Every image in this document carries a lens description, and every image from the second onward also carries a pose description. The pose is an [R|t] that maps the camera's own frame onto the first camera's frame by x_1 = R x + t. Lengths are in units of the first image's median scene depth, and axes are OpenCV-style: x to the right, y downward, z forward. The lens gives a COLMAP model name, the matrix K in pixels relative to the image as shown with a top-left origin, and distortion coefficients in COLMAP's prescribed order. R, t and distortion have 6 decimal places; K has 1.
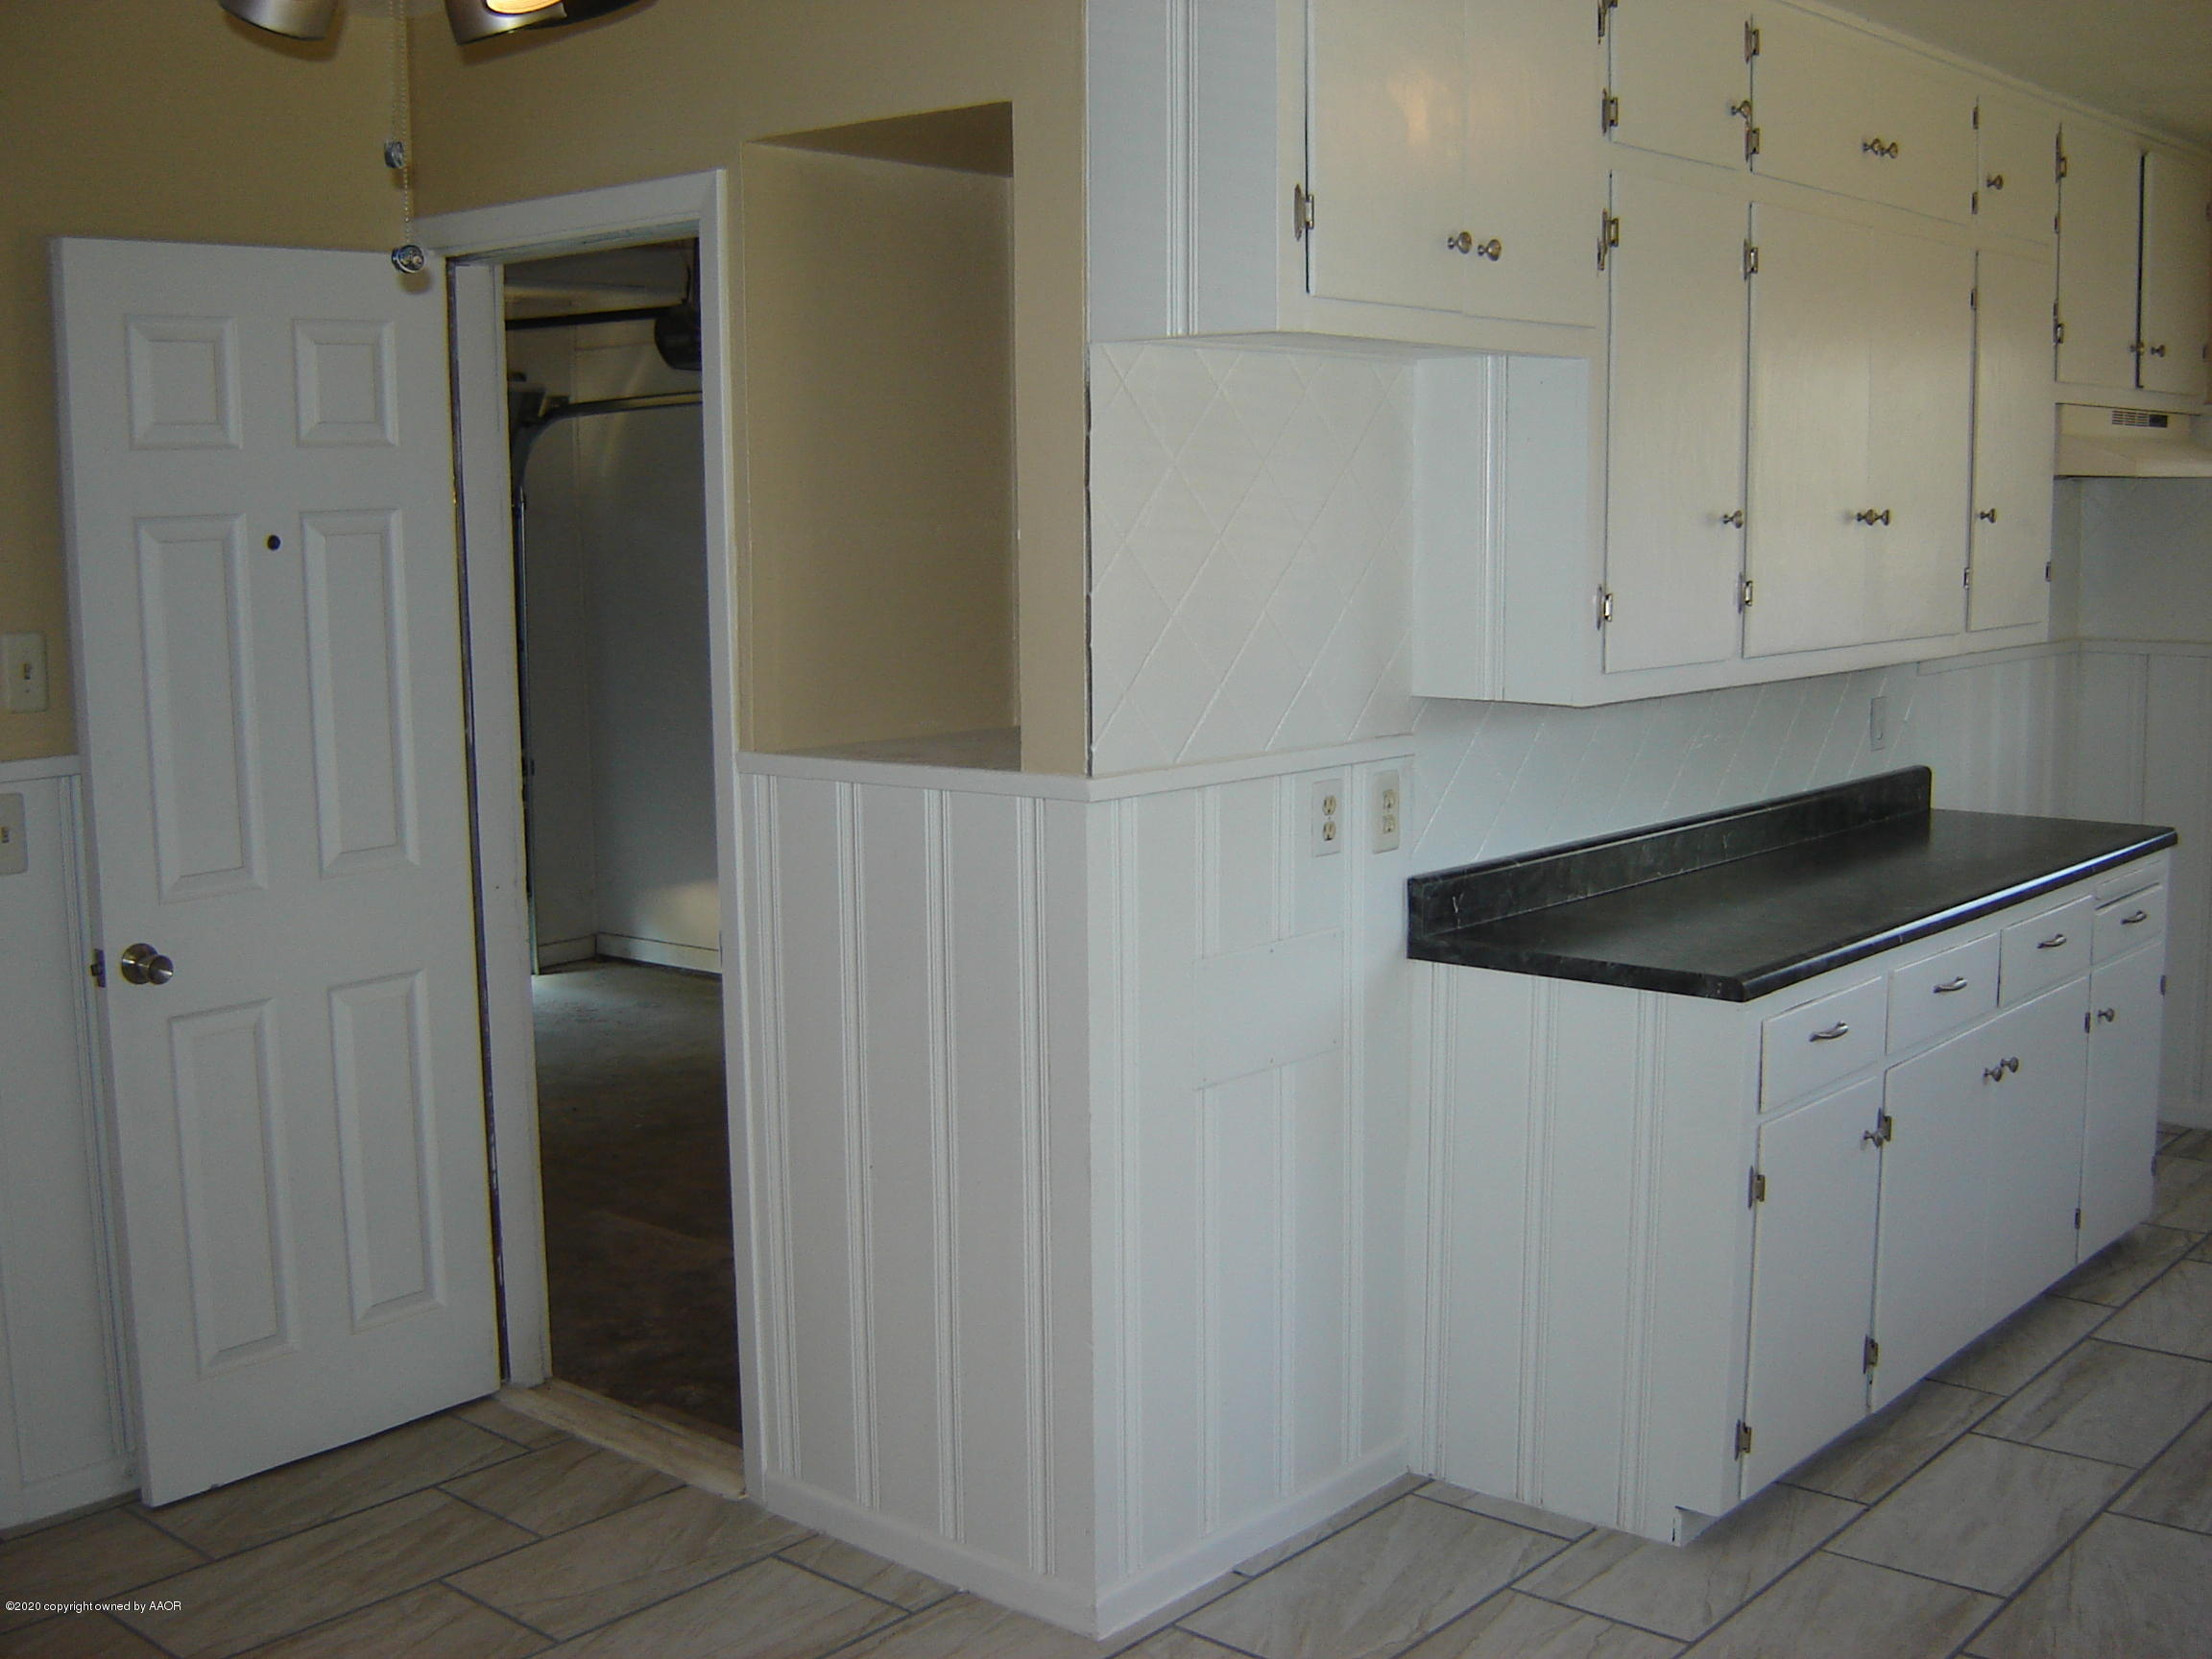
lens RADIAL K [[2474.4, 0, 1100.0], [0, 2474.4, 832.5], [0, 0, 1]] dist [-0.126656, -0.024094]
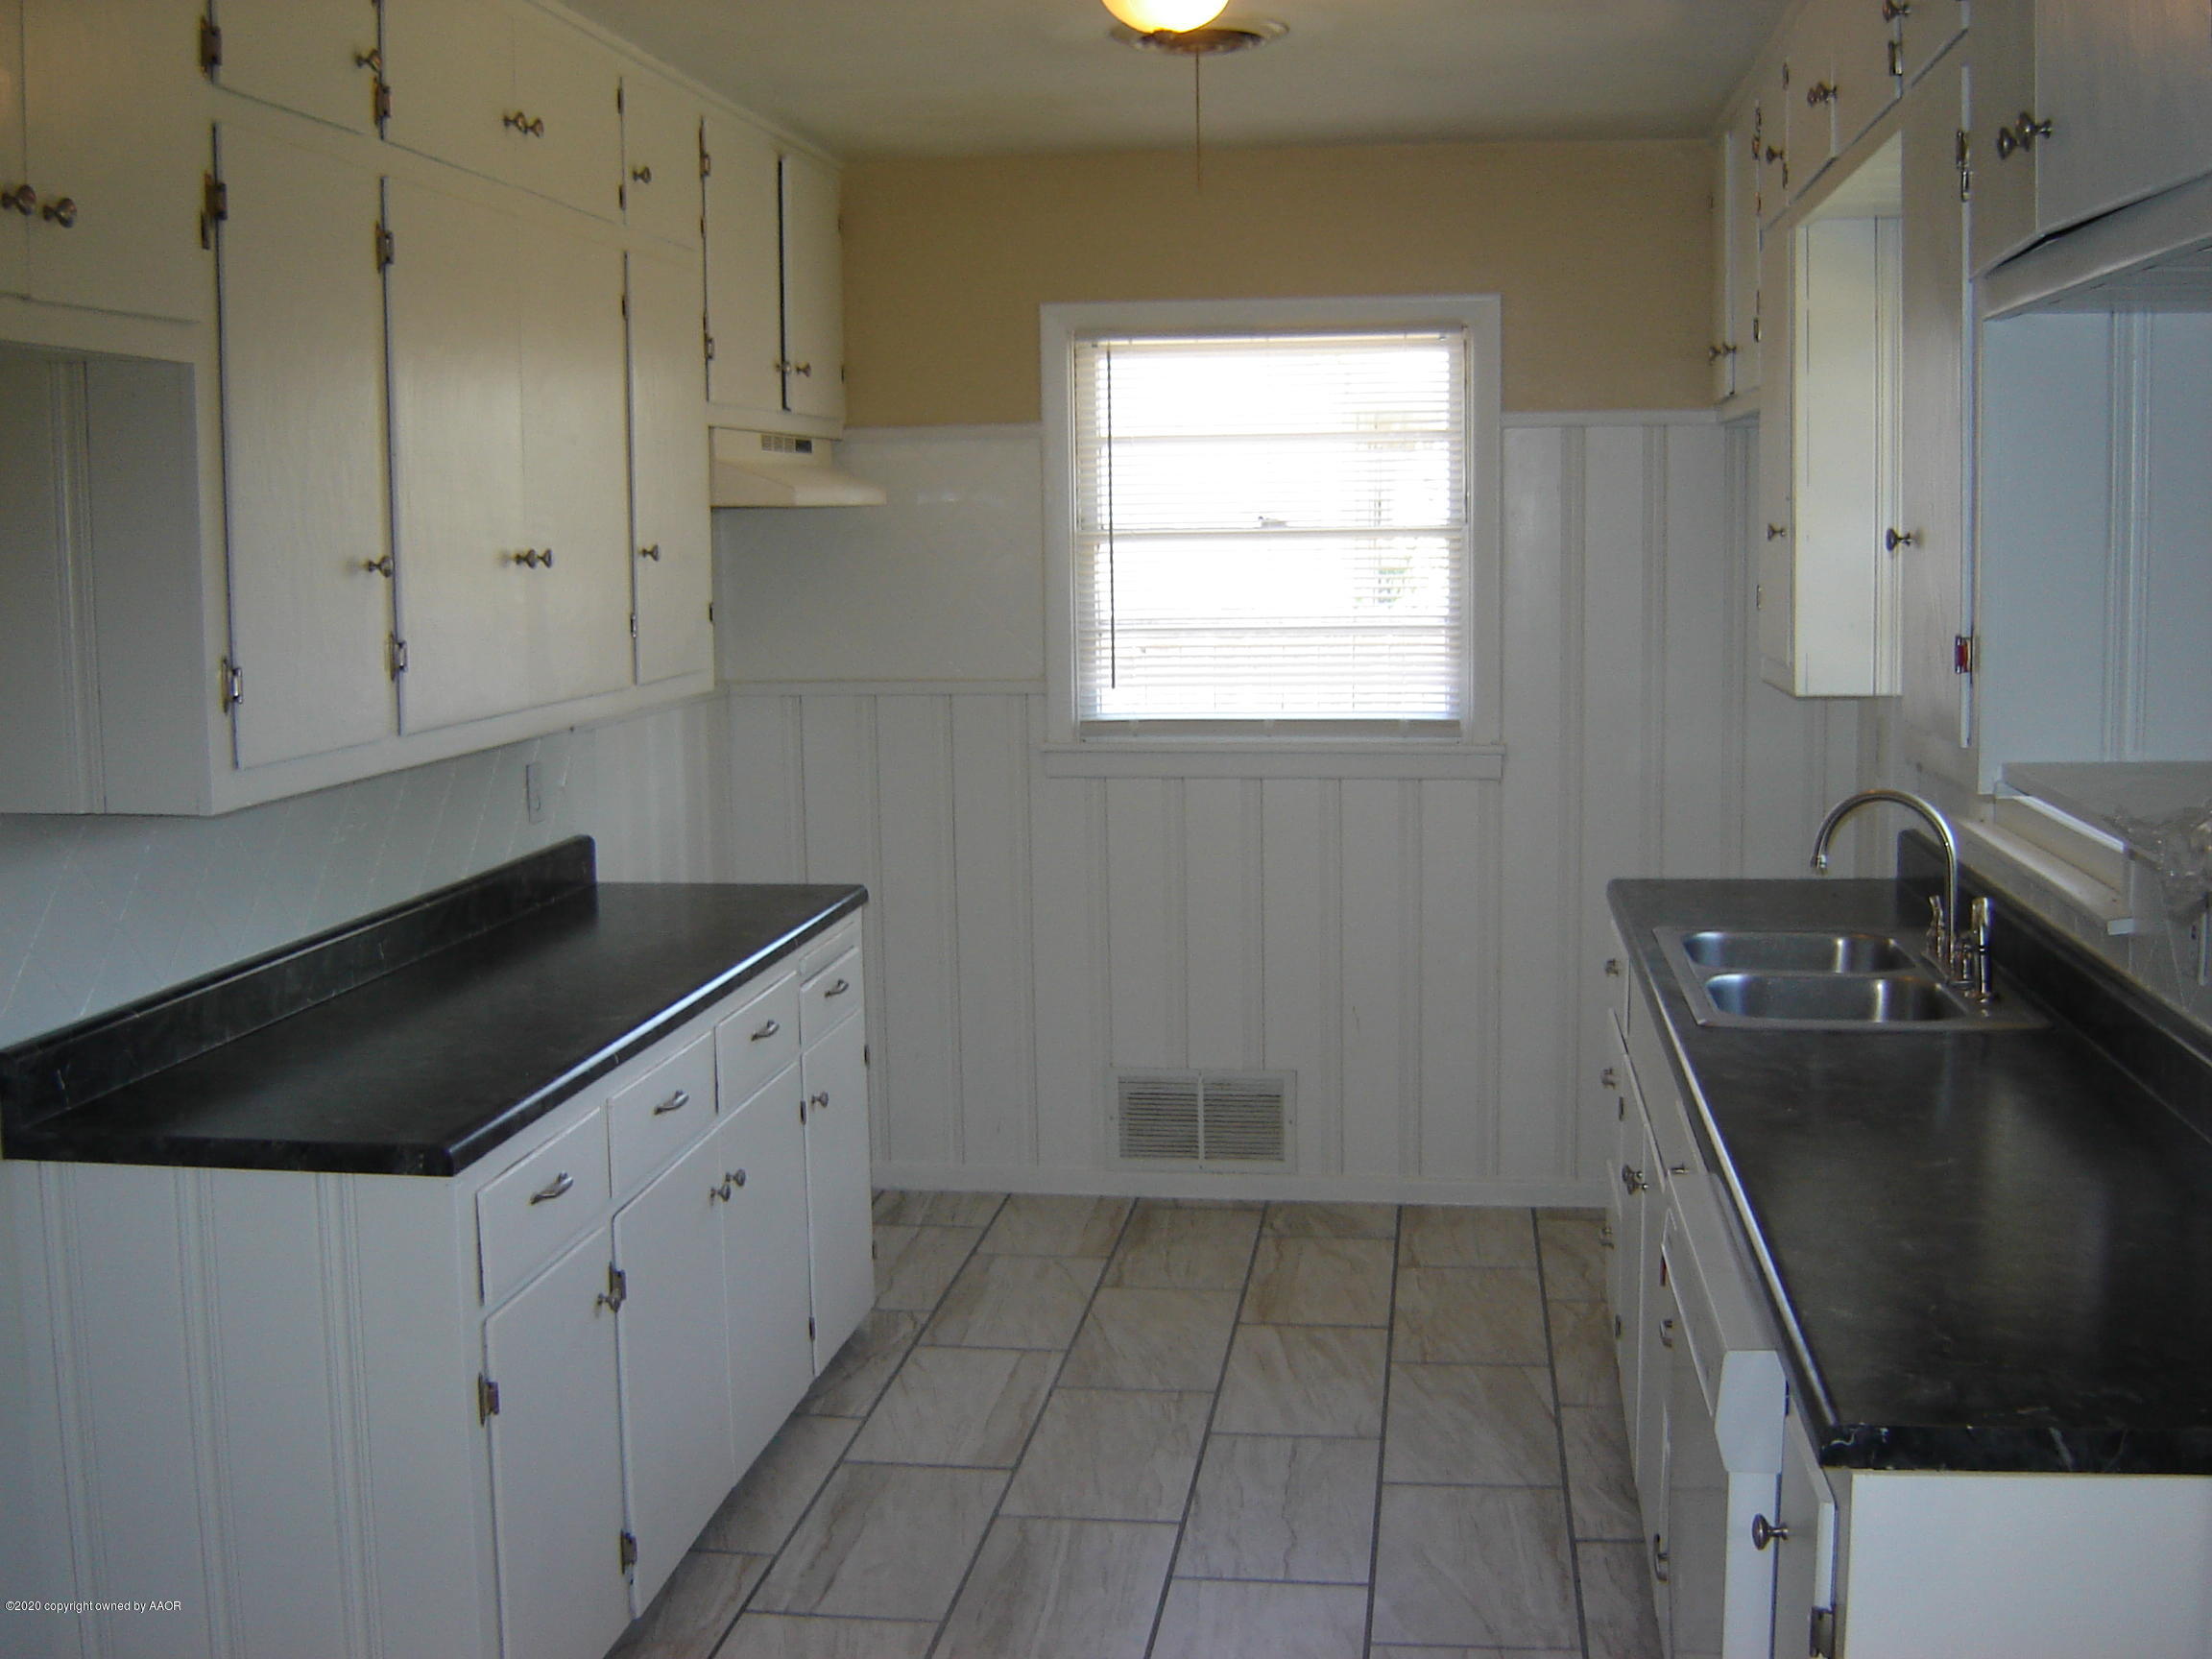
lens RADIAL K [[2474.4, 0, 1100.0], [0, 2474.4, 832.5], [0, 0, 1]] dist [-0.126656, -0.024094]
pose [[0.841330, -0.069302, 0.536061, 0.018213], [0.077933, 0.996937, 0.006571, -0.024287], [-0.534875, 0.036249, 0.844153, 0.175056]]
